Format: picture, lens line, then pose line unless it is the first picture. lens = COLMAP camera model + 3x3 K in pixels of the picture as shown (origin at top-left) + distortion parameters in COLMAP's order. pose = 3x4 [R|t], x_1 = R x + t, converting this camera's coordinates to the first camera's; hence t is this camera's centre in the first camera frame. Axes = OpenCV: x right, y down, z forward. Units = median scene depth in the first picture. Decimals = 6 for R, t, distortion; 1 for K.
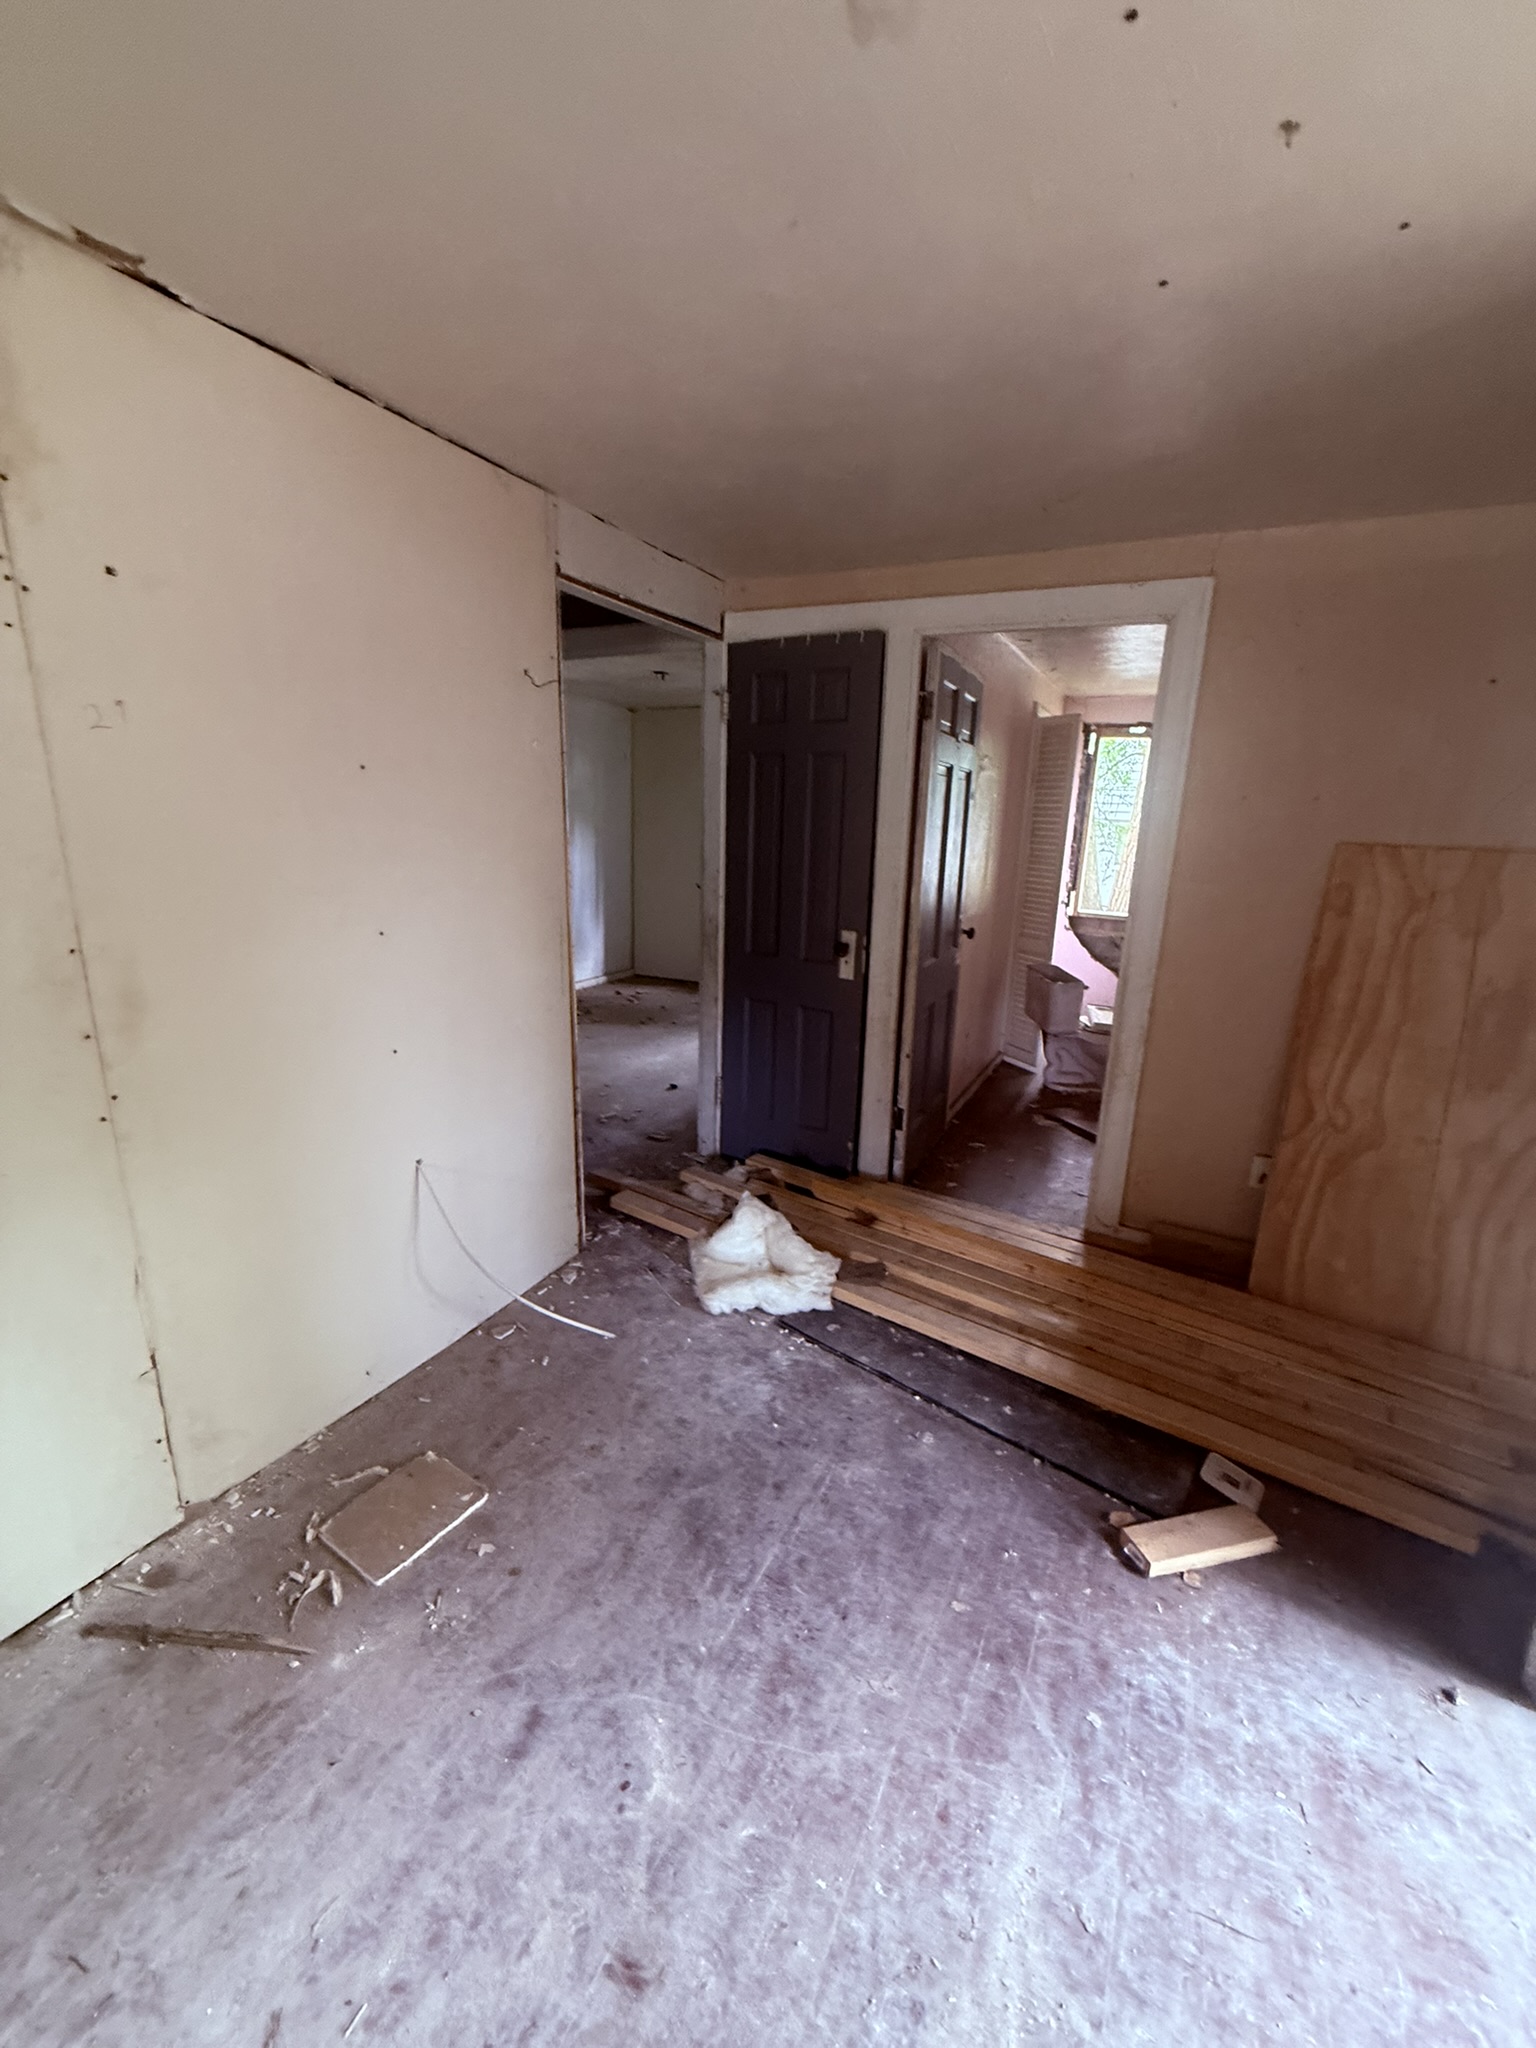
lens RADIAL K [[819.4, 0, 761.8], [0, 819.4, 1029.8], [0, 0, 1]] dist [0.000693, 0.000364]
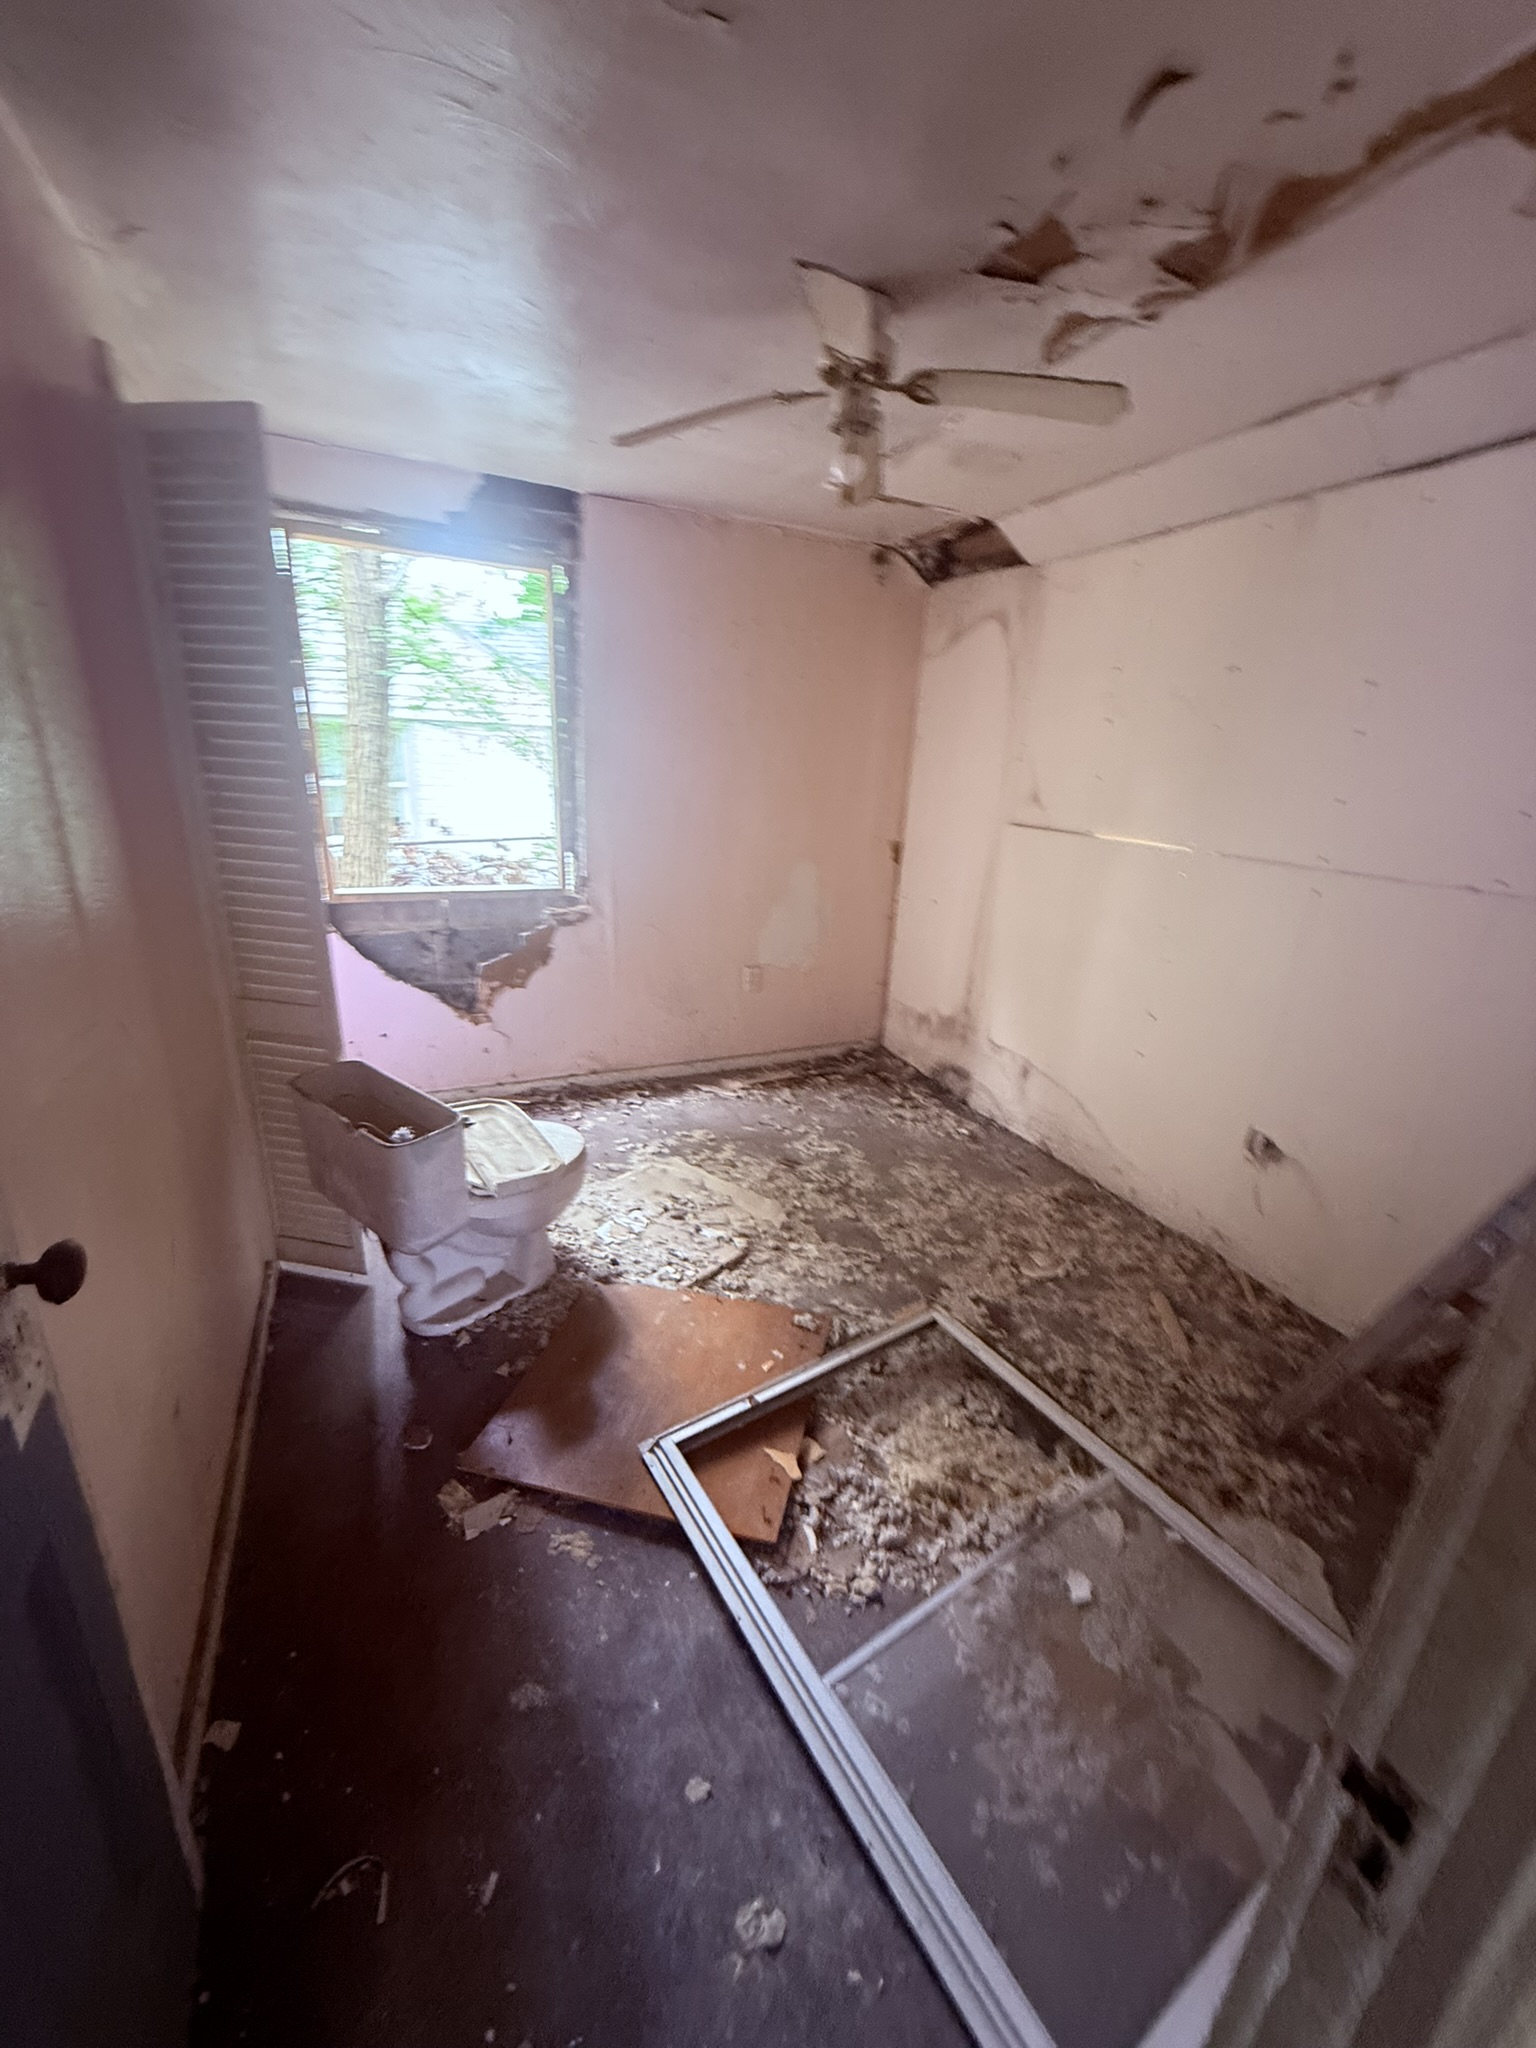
lens RADIAL K [[819.4, 0, 764.9], [0, 819.4, 1025.8], [0, 0, 1]] dist [0.000693, 0.000364]
pose [[0.612791, -0.258867, 0.746642, 0.529348], [0.174271, 0.965831, 0.191832, -0.436068], [-0.770789, 0.012566, 0.636966, 1.723743]]
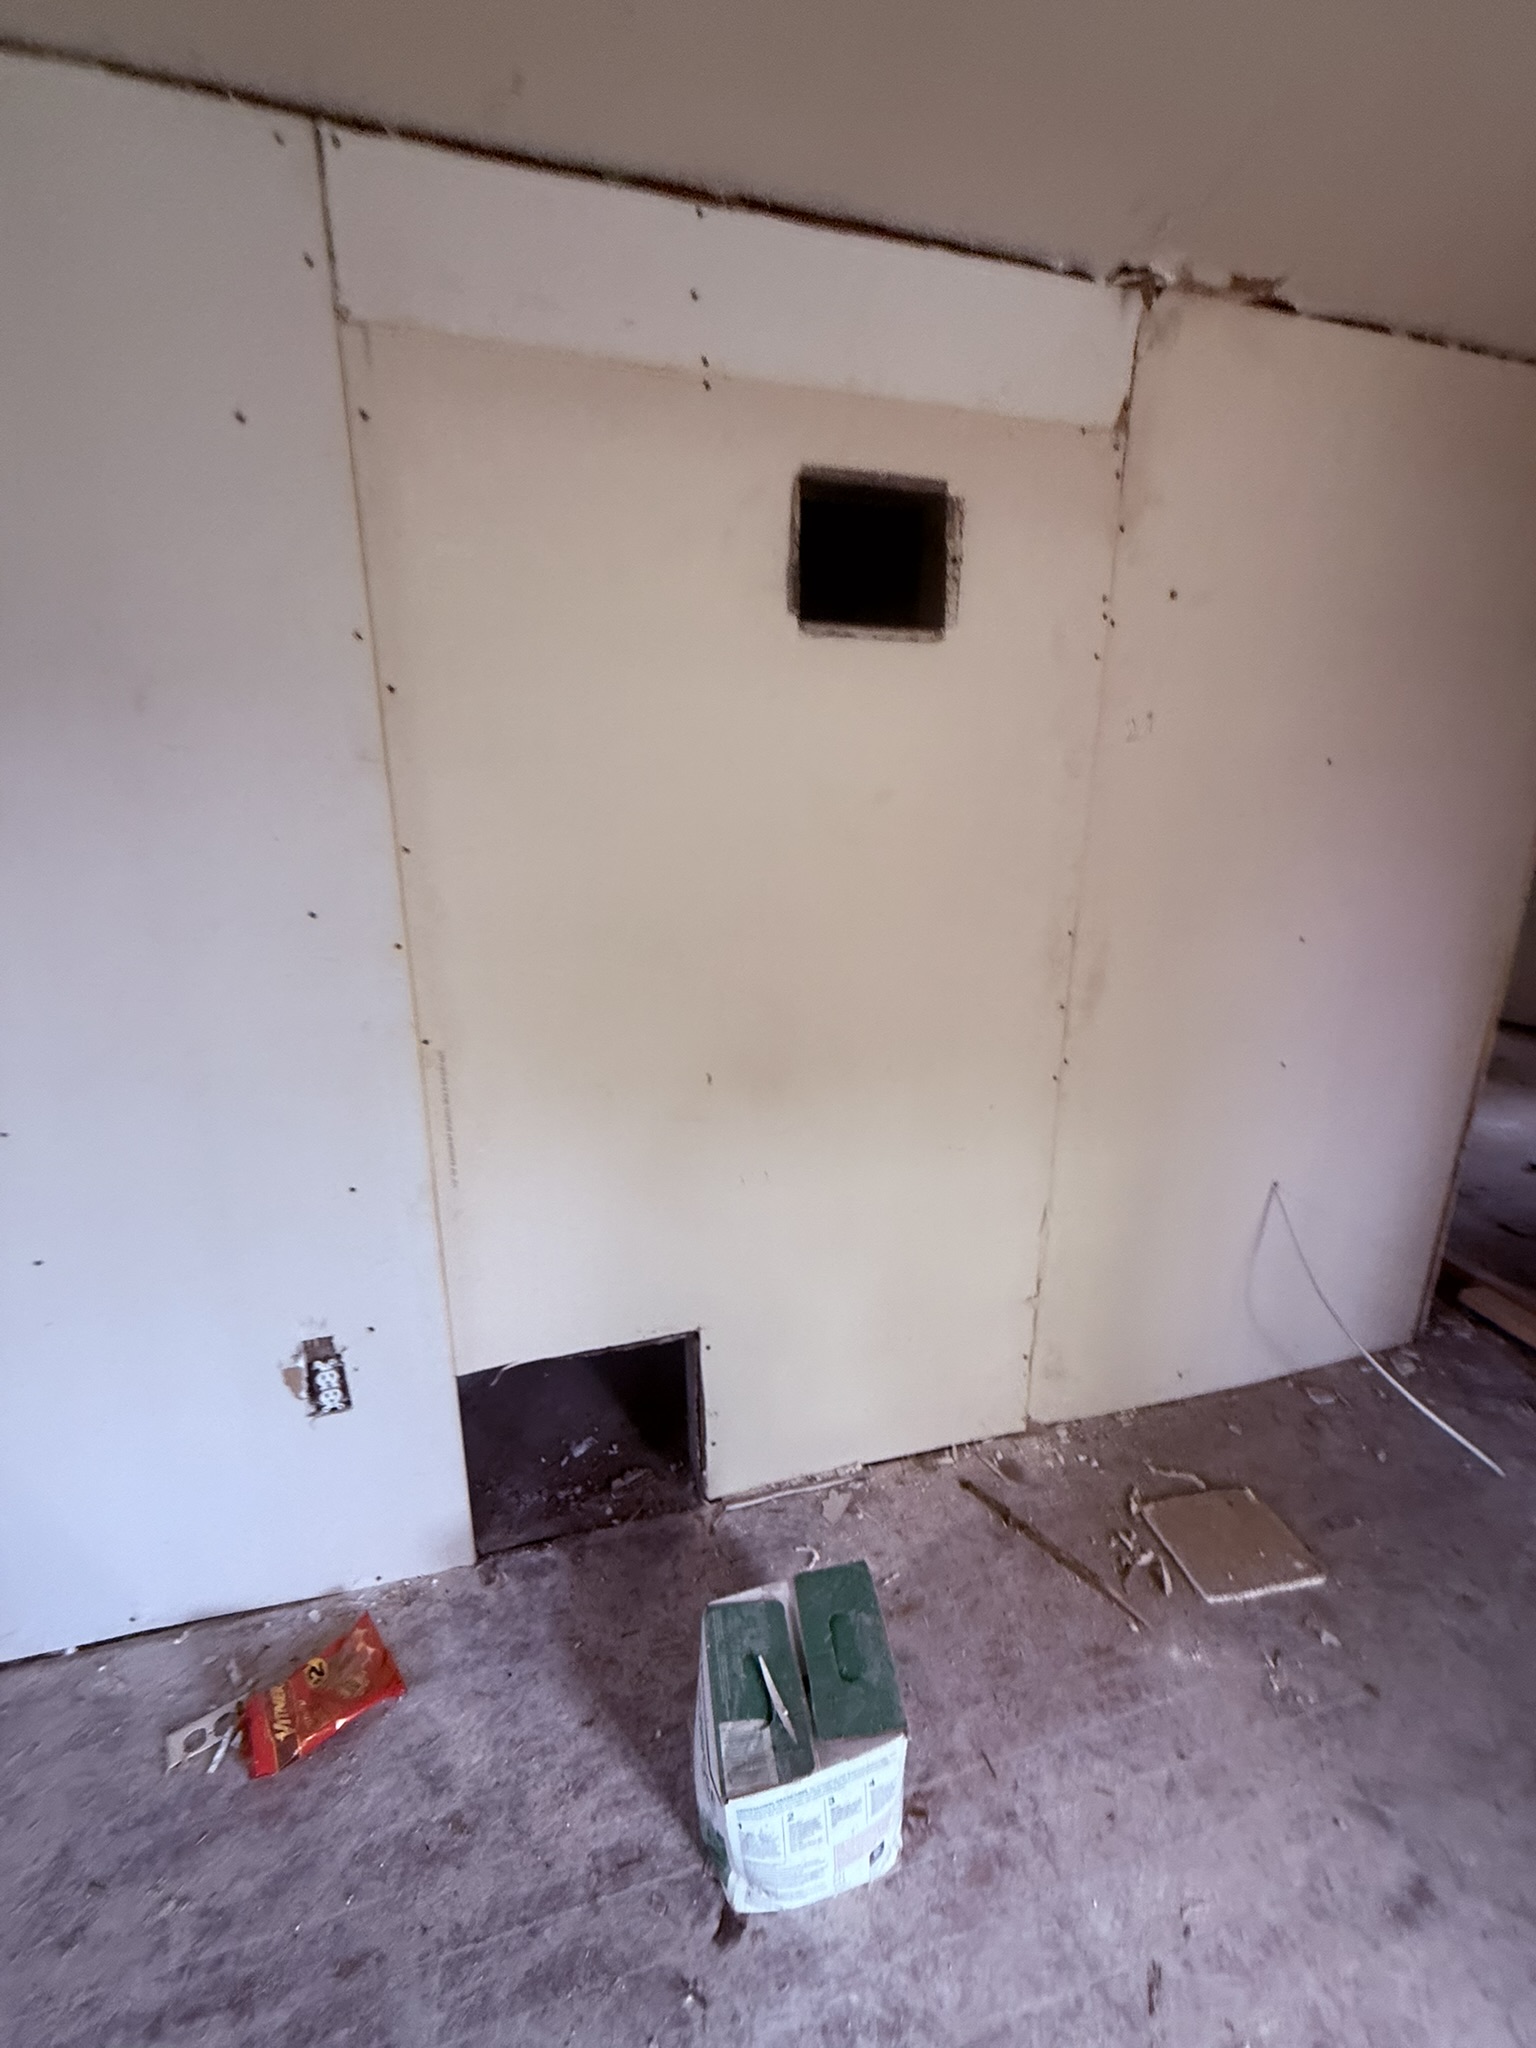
lens RADIAL K [[819.4, 0, 788.4], [0, 819.4, 1033.9], [0, 0, 1]] dist [0.000693, 0.000364]
pose [[0.693986, 0.178961, -0.697392, -0.251640], [-0.172422, 0.981741, 0.080350, 0.017033], [0.699038, 0.064484, 0.712171, -0.095360]]
